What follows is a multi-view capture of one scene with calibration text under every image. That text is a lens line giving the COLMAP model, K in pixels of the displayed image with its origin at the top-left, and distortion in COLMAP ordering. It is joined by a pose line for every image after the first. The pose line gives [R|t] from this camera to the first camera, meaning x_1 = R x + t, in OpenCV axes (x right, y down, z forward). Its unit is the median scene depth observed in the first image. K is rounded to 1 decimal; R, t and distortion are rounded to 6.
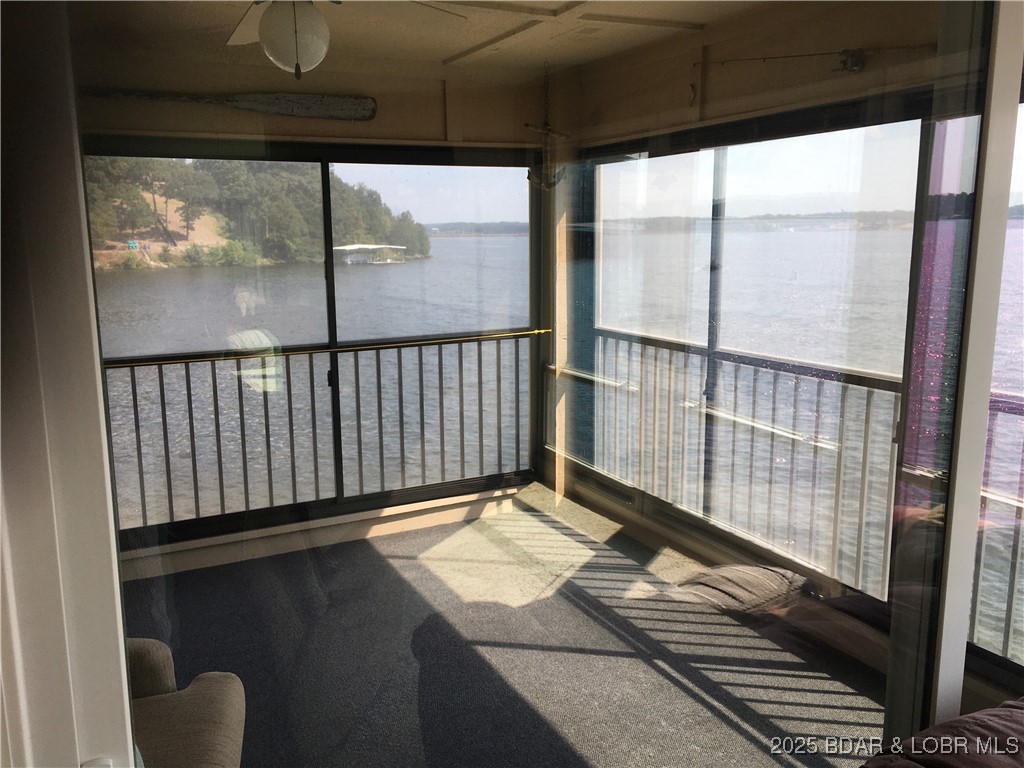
lens RADIAL K [[860.1, 0, 512.3], [0, 860.1, 383.7], [0, 0, 1]] dist [-0.000331, -0.002892]
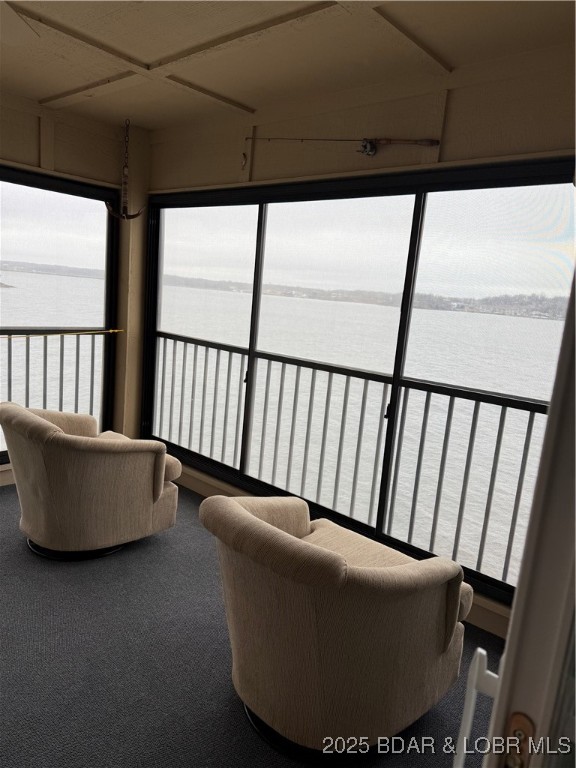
lens RADIAL K [[541.5, 0, 287.2], [0, 541.5, 385.1], [0, 0, 1]] dist [0.002913, -0.004862]
pose [[0.923614, 0.021743, 0.382708, -0.045827], [-0.028199, 0.999539, 0.011268, 0.005038], [-0.382286, -0.021199, 0.923801, 0.178527]]
